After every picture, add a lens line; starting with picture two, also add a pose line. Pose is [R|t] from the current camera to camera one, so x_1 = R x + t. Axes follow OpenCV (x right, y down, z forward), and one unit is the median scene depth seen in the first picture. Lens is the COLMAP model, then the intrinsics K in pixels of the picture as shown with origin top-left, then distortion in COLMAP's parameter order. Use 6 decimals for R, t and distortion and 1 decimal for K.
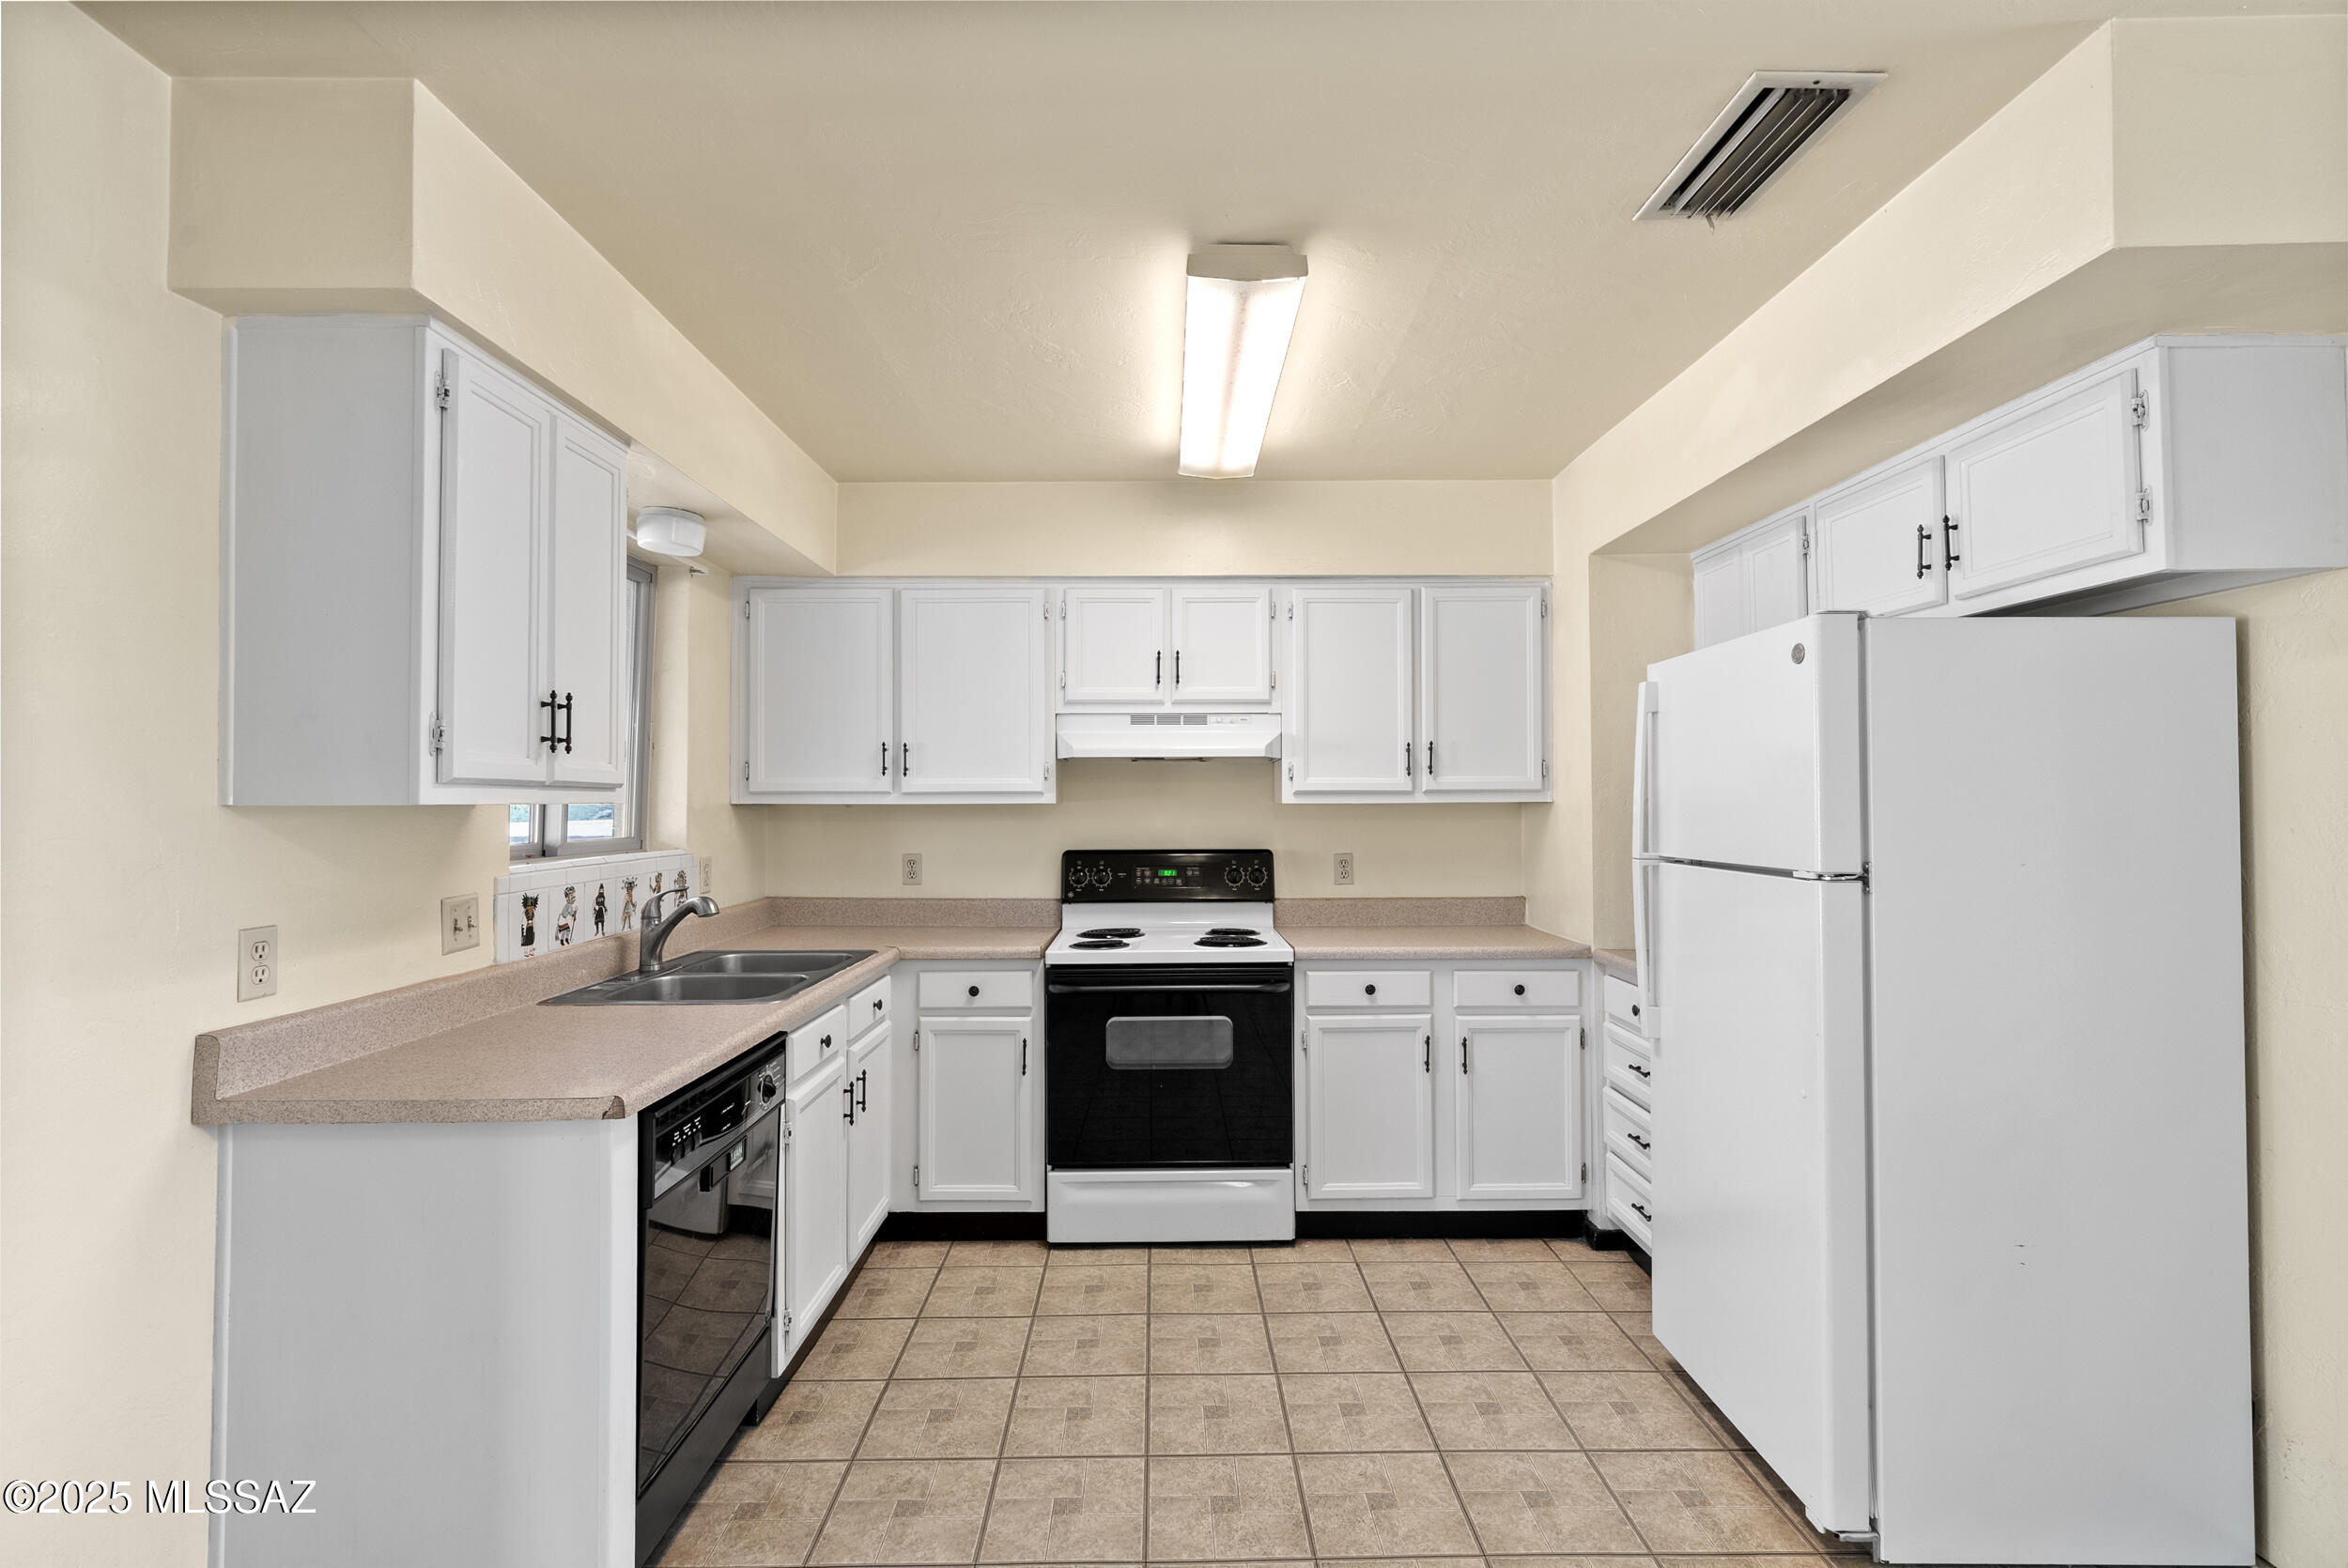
lens RADIAL K [[1064.6, 0, 1170.2], [0, 1064.6, 782.6], [0, 0, 1]] dist [-0.007946, 0.003874]
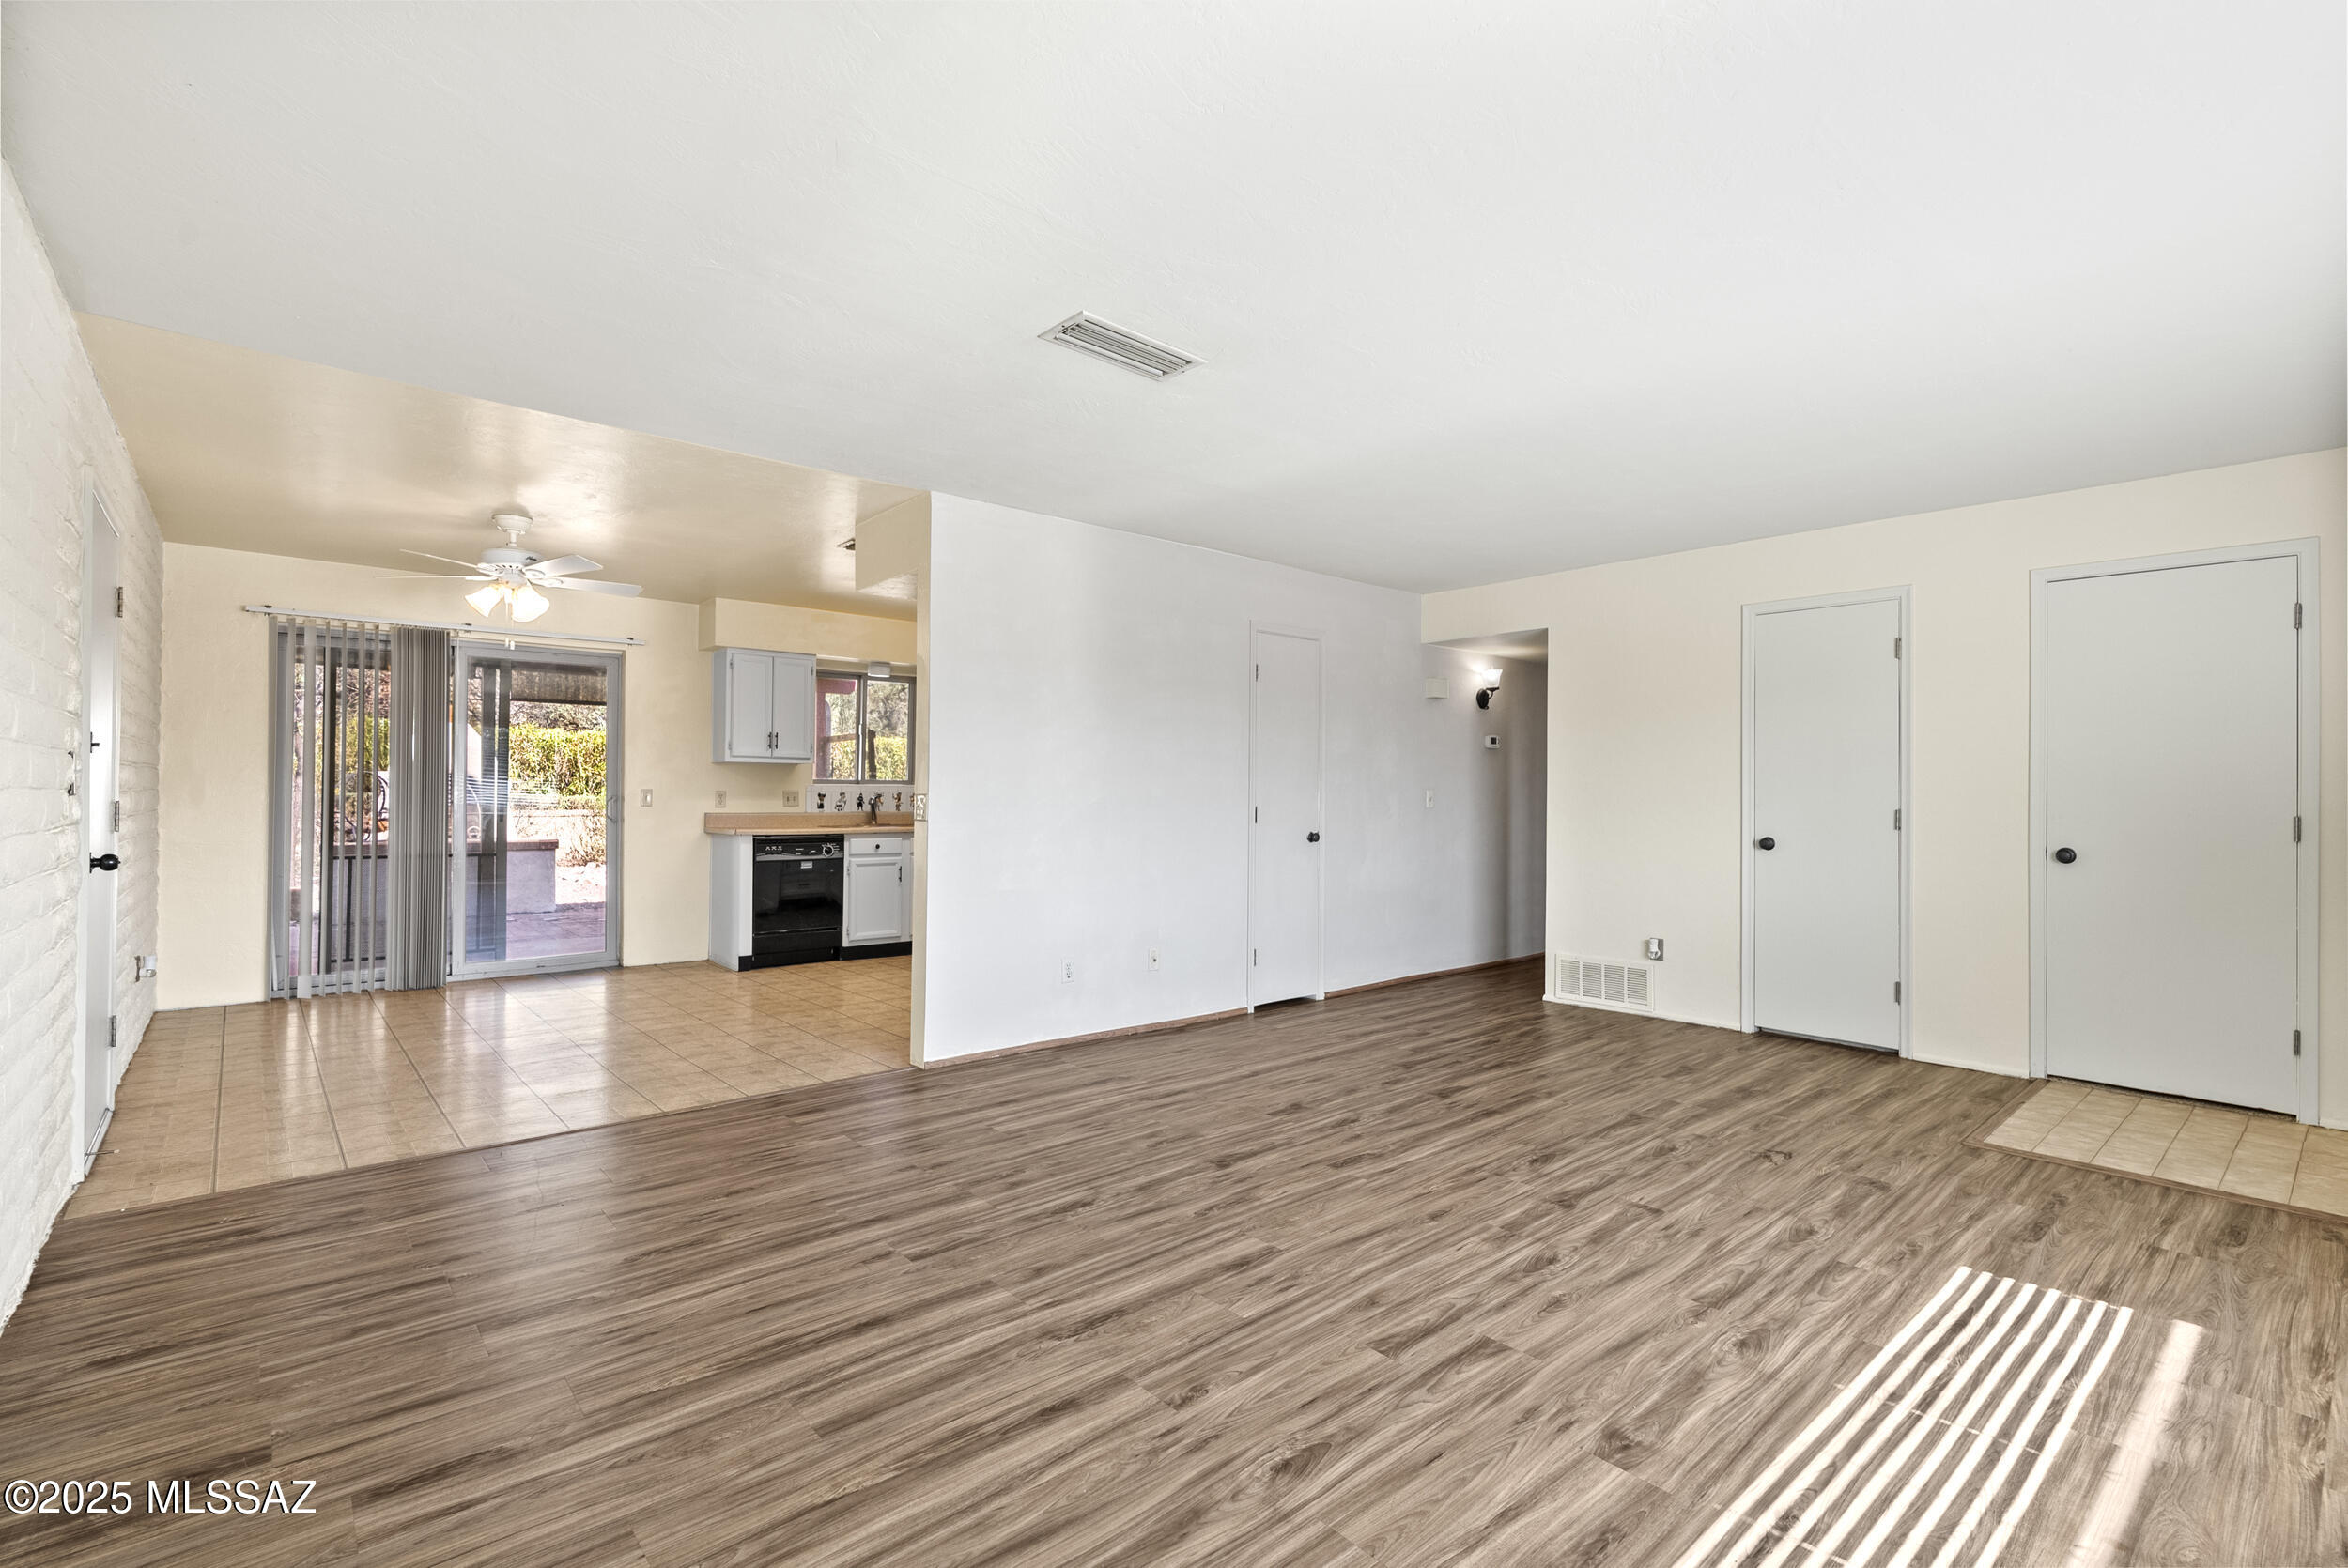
lens RADIAL K [[1064.6, 0, 1171.1], [0, 1064.6, 781.1], [0, 0, 1]] dist [-0.007946, 0.003874]
pose [[0.647247, -0.001382, -0.762279, 2.130058], [0.003522, 0.999993, 0.001178, 0.057287], [0.762272, -0.003447, 0.647248, -0.236260]]
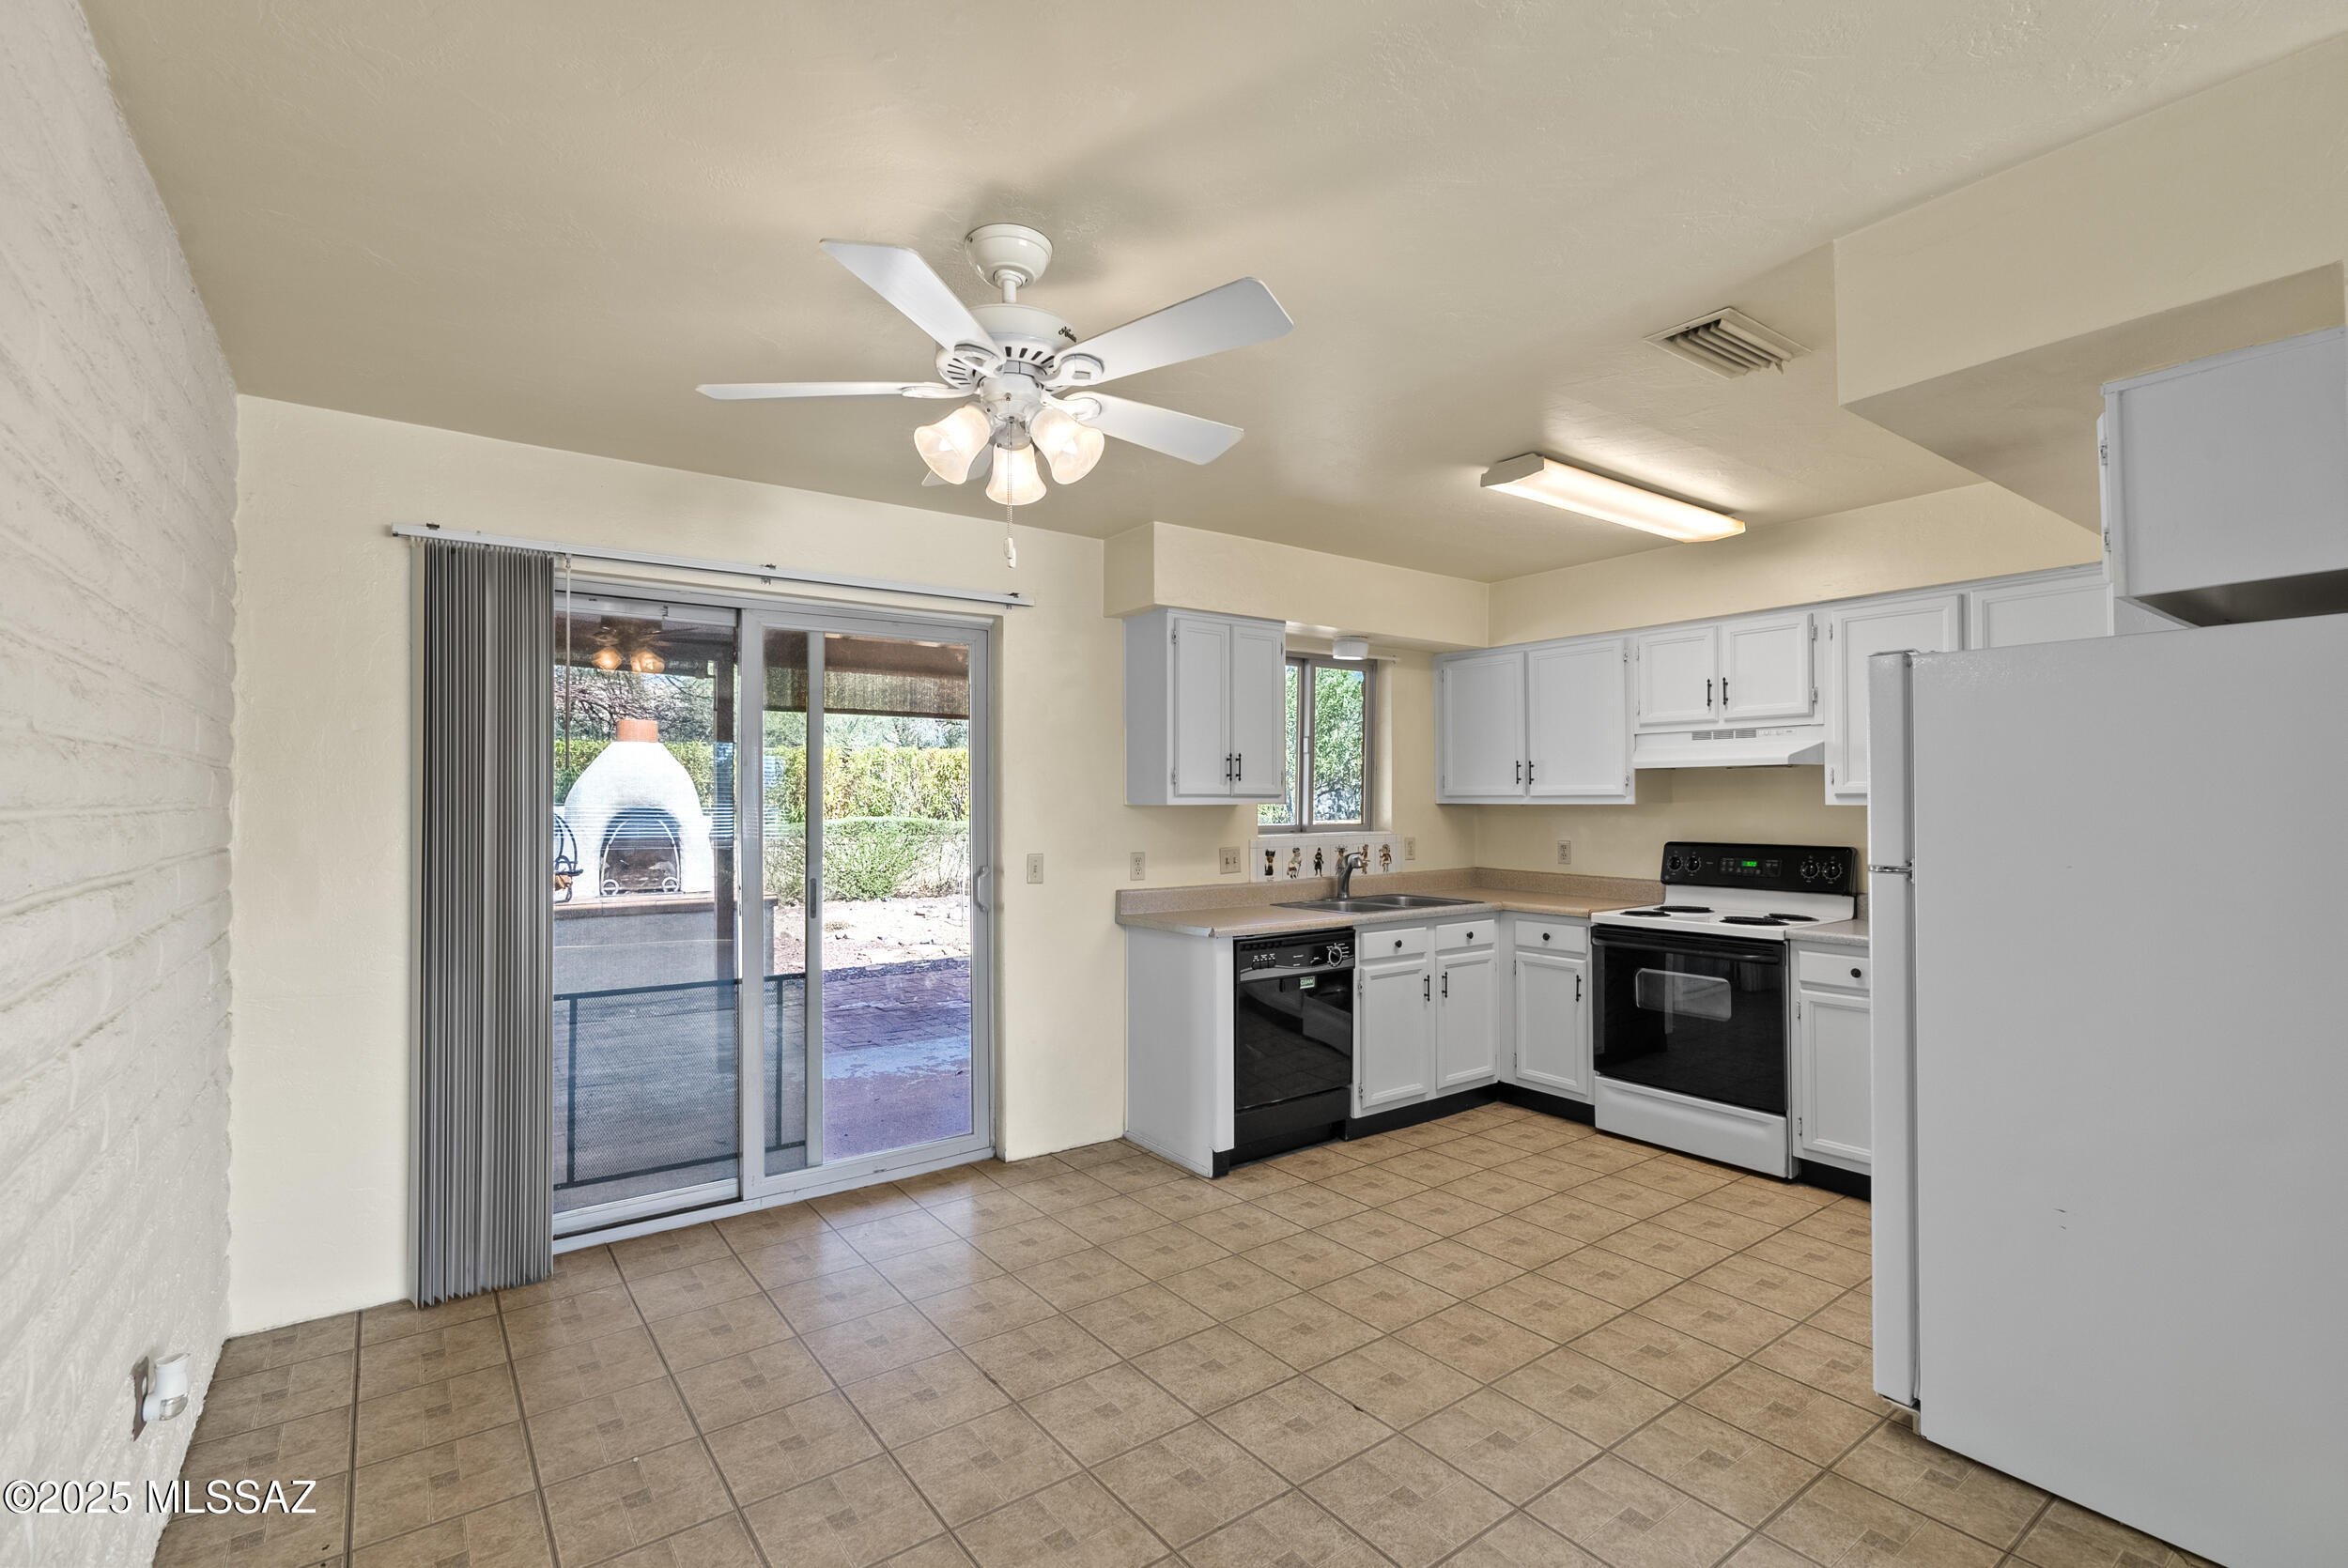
lens RADIAL K [[1064.6, 0, 1164.9], [0, 1064.6, 780.1], [0, 0, 1]] dist [-0.007946, 0.003874]
pose [[0.579482, -0.013924, -0.814866, 0.755552], [0.015202, 0.999865, -0.006275, -0.012569], [0.814843, -0.008751, 0.579615, -0.258554]]
